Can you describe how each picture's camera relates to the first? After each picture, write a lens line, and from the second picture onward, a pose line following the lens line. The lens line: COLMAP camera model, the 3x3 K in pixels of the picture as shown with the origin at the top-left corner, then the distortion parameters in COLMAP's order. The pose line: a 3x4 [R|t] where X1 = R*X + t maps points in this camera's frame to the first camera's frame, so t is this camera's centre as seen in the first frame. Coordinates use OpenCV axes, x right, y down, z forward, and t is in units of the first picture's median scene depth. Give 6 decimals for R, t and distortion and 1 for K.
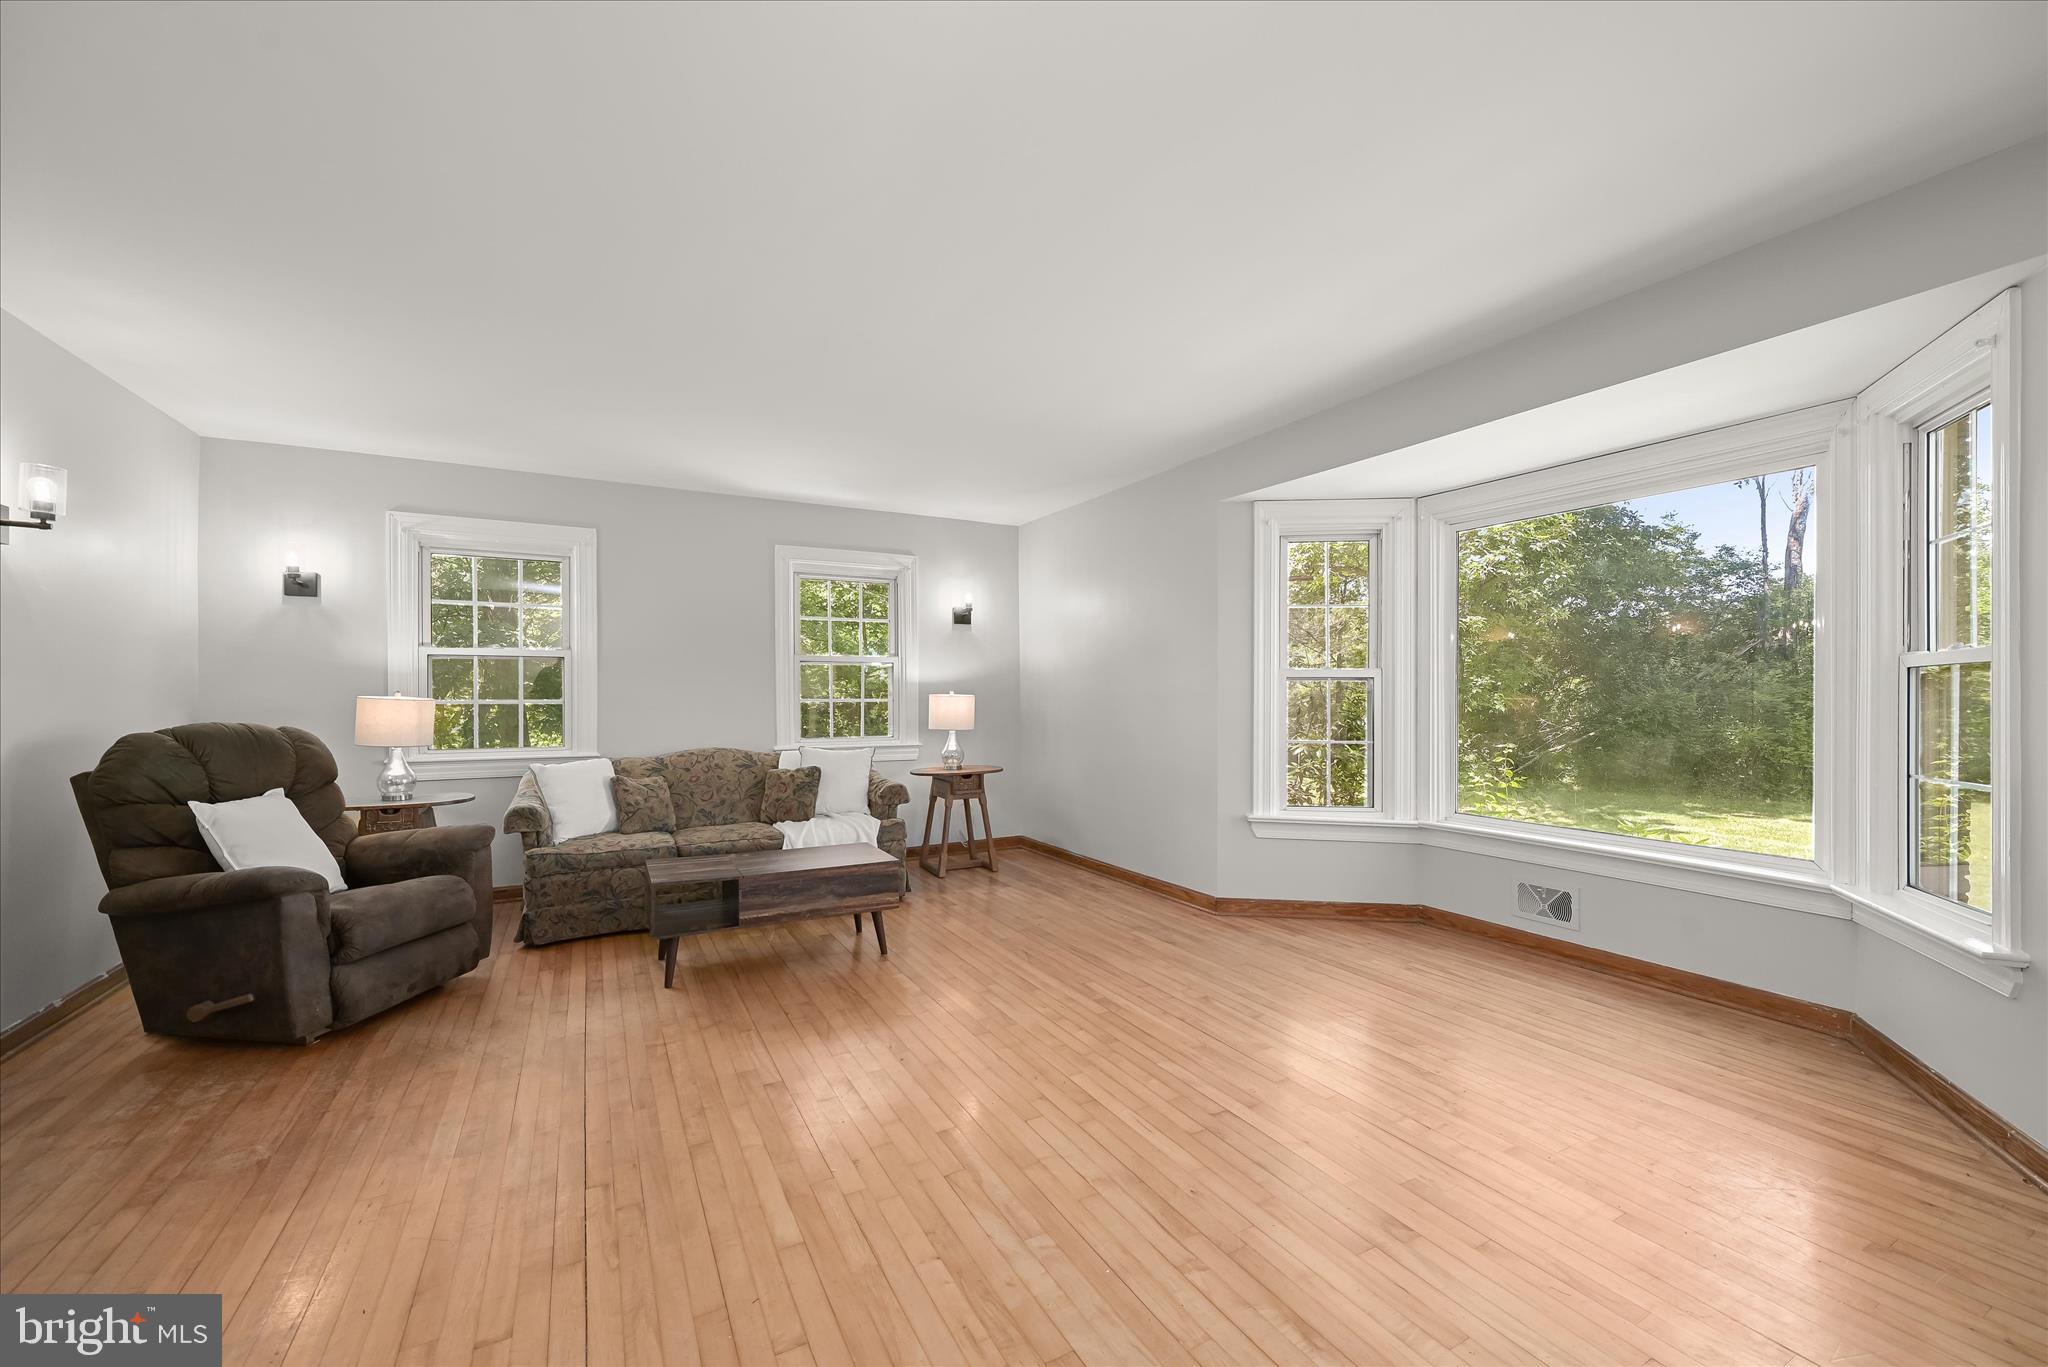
lens RADIAL K [[803.1, 0, 1010.2], [0, 803.1, 691.5], [0, 0, 1]] dist [-0.001168, 0.000086]
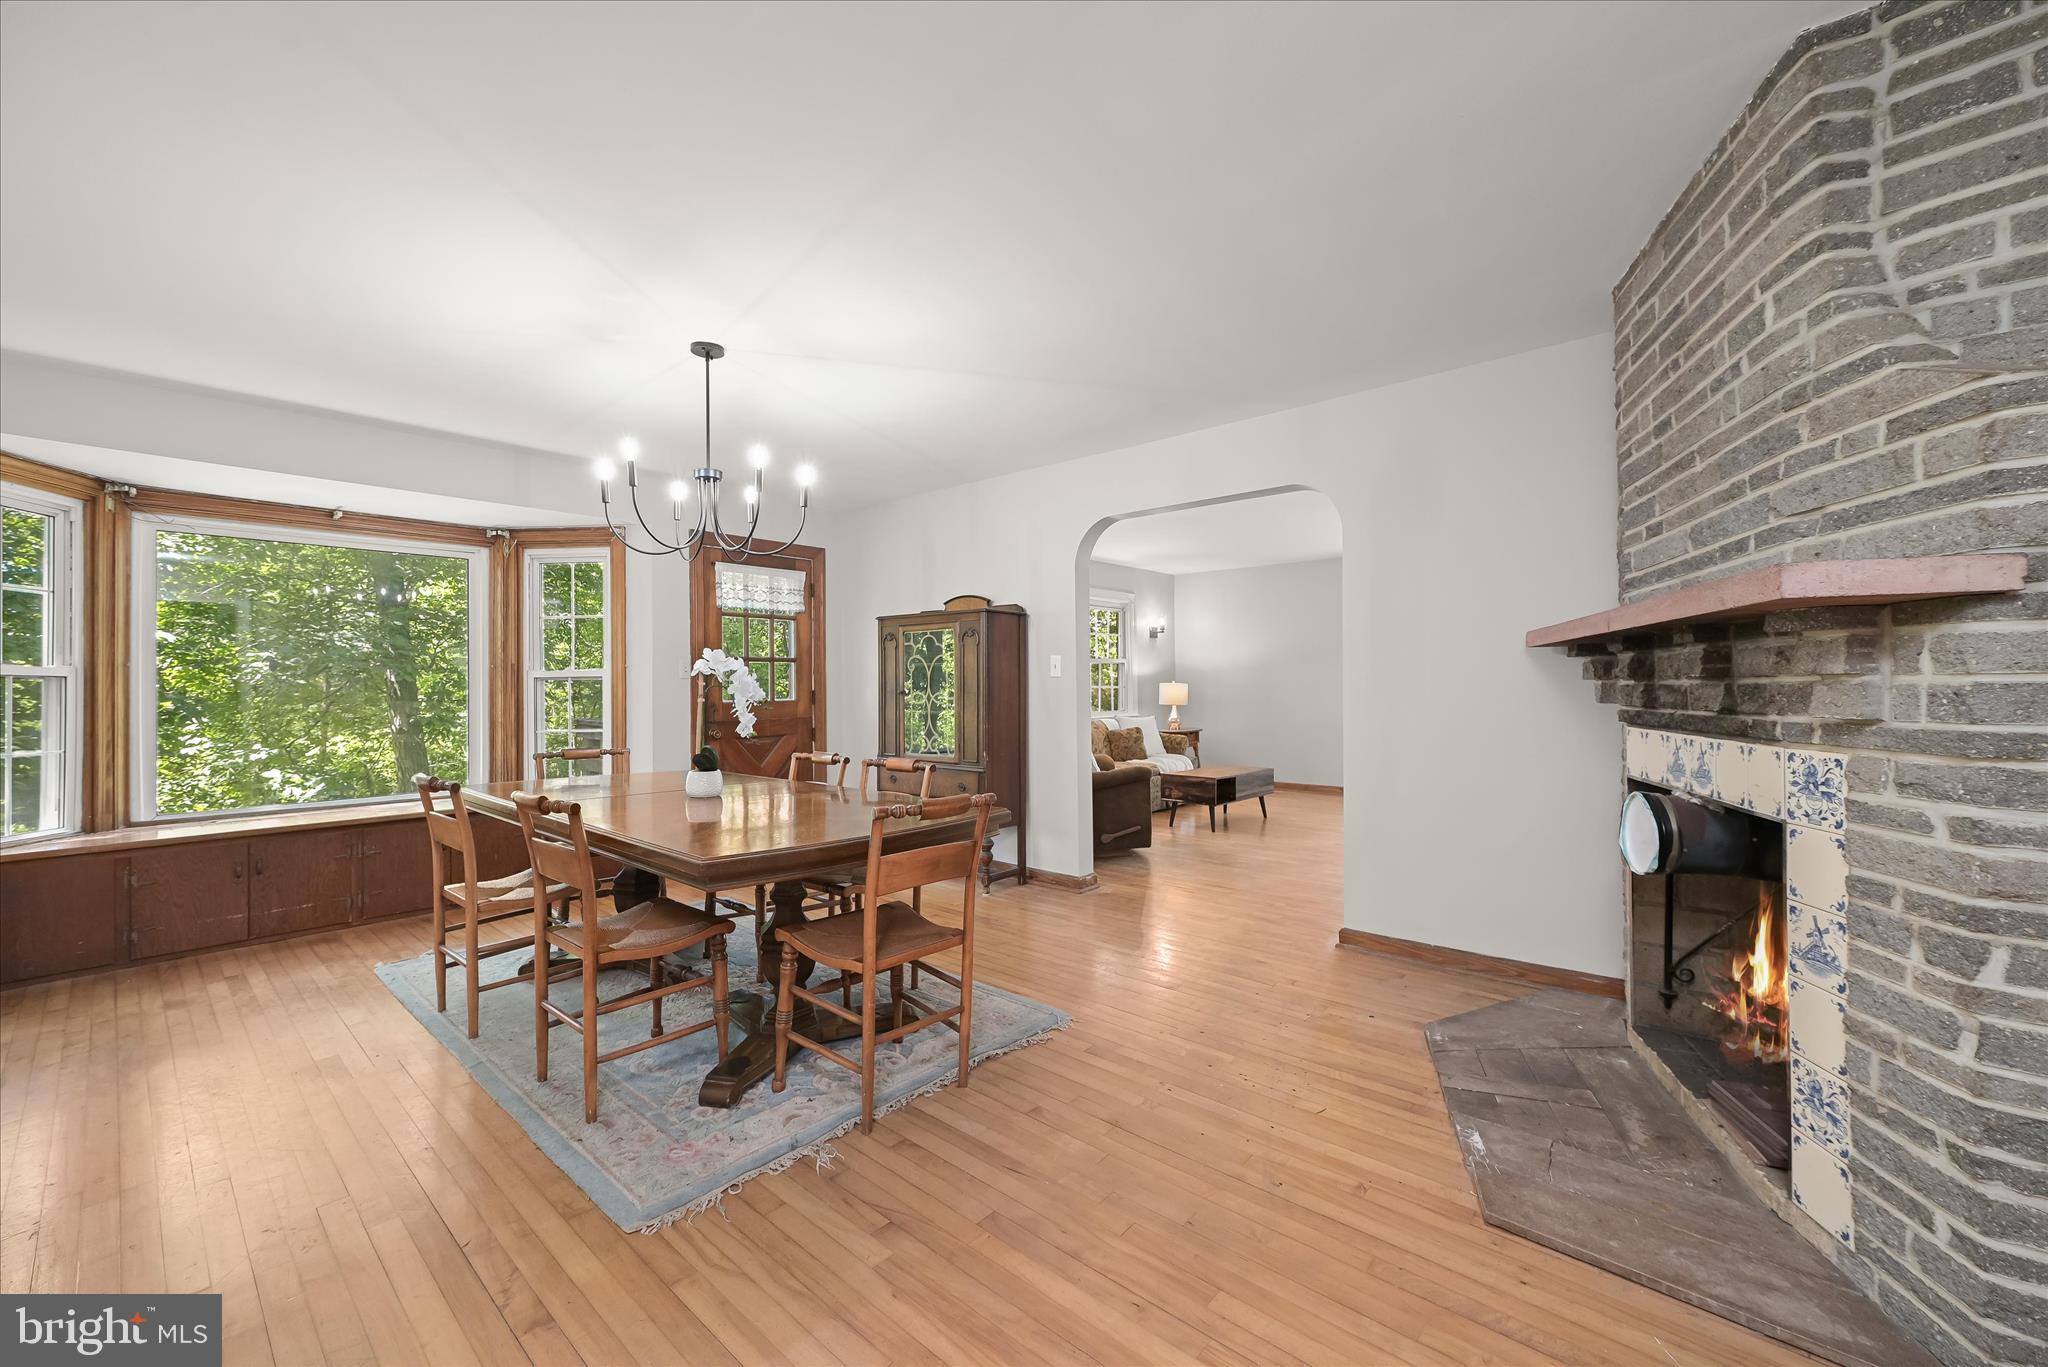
lens RADIAL K [[803.1, 0, 1005.8], [0, 803.1, 677.8], [0, 0, 1]] dist [-0.001168, 0.000086]
pose [[0.952097, -0.008927, 0.305667, -1.174552], [0.011189, 0.999921, -0.005649, -0.002258], [-0.305592, 0.008798, 0.952122, -0.578599]]
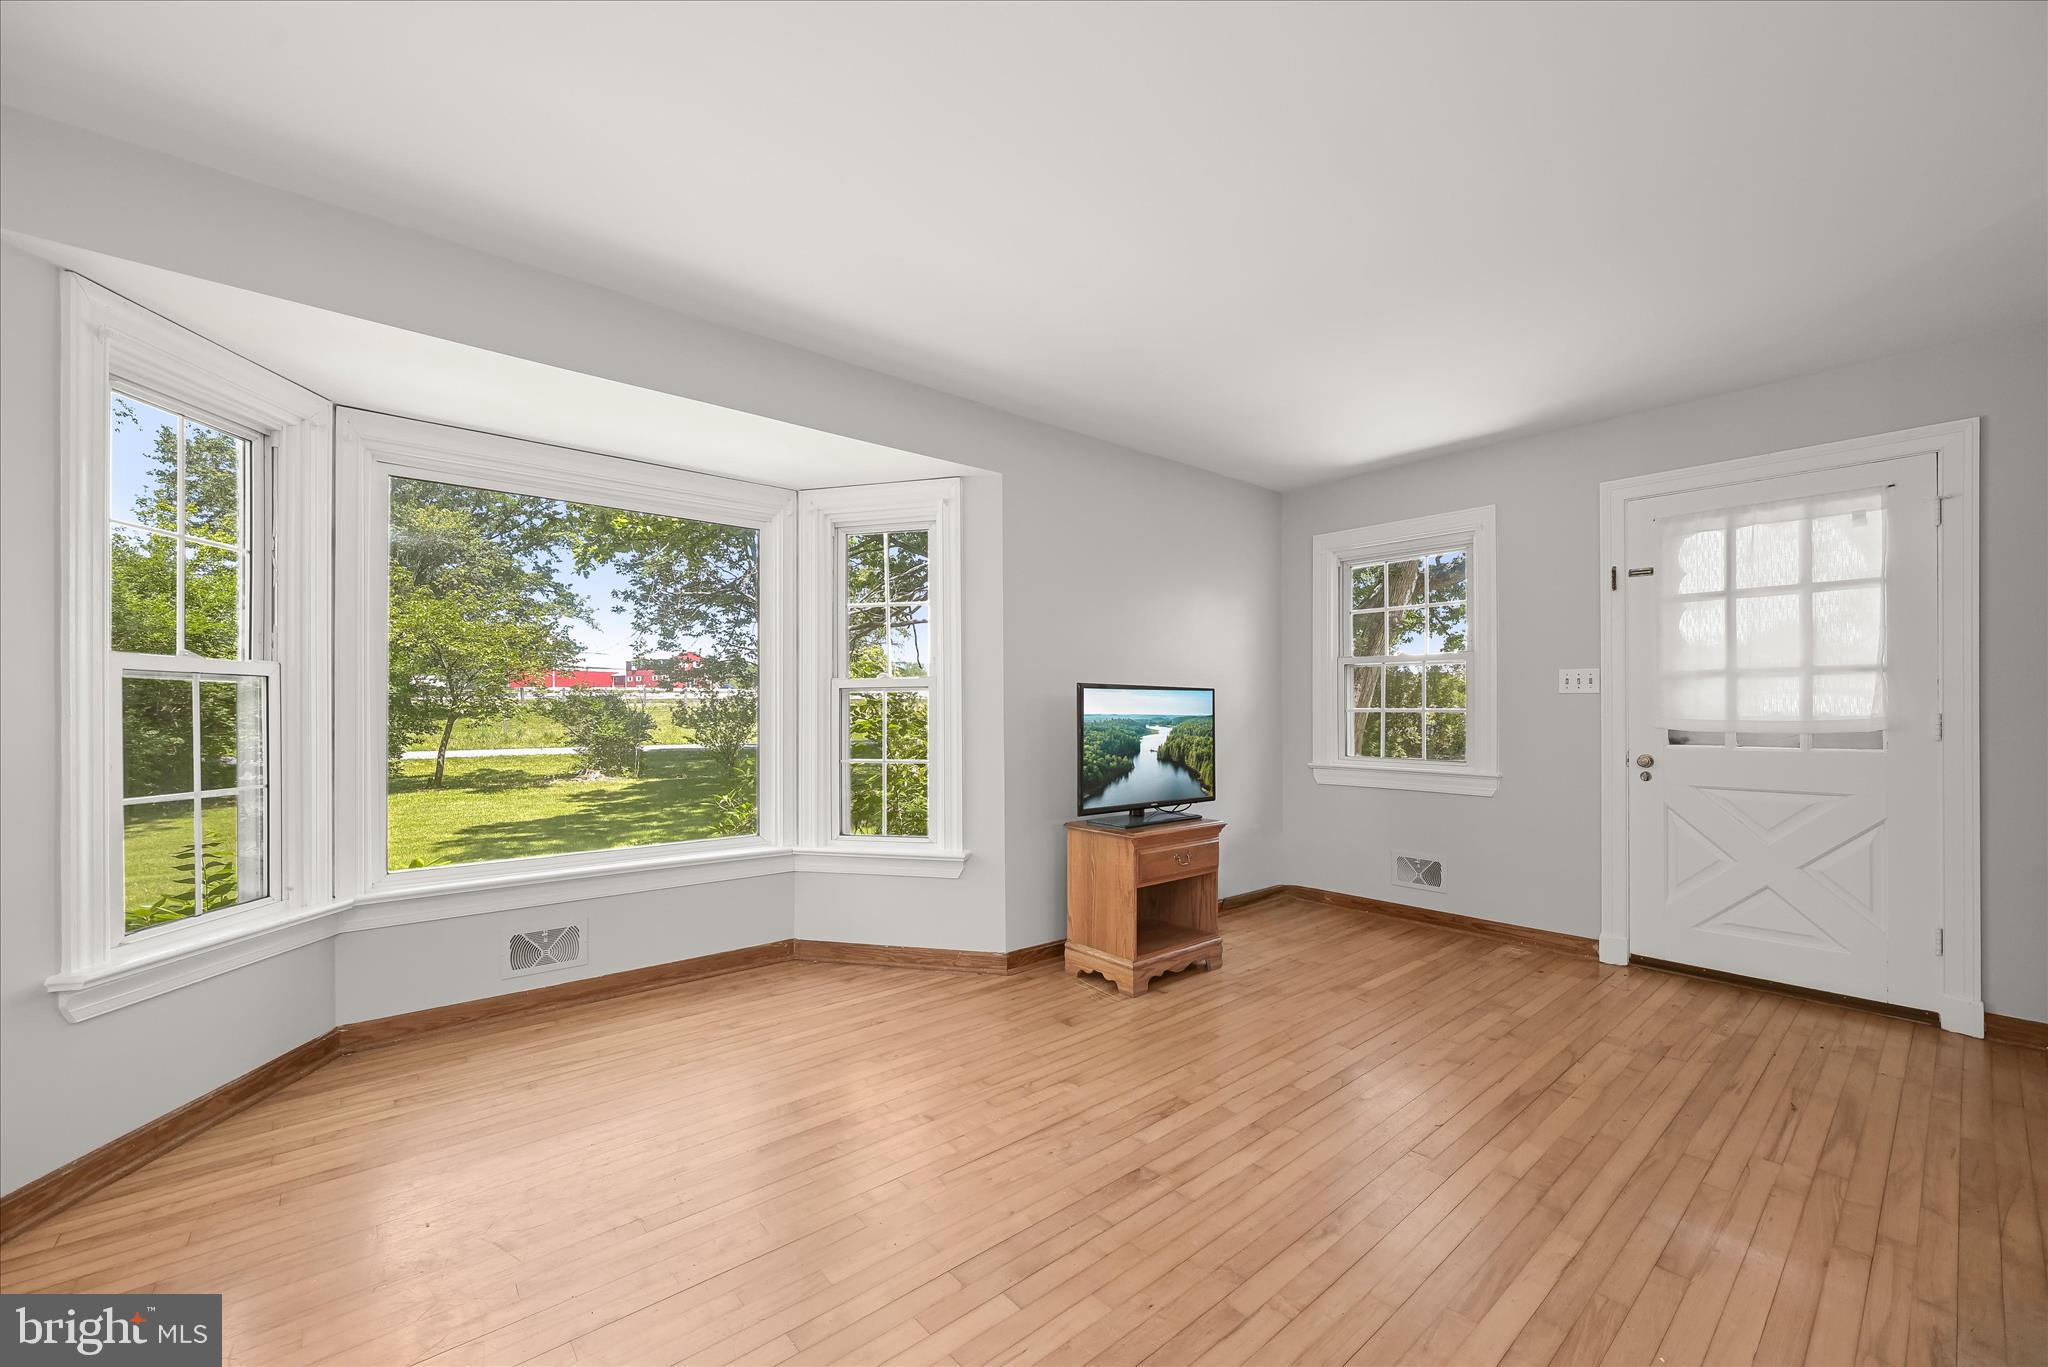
lens RADIAL K [[803.1, 0, 1022.9], [0, 803.1, 708.3], [0, 0, 1]] dist [-0.001168, 0.000086]
pose [[-0.206165, -0.000156, 0.978517, -0.244765], [-0.002164, 0.999998, -0.000297, 0.004096], [-0.978515, -0.002179, -0.206165, 0.587306]]
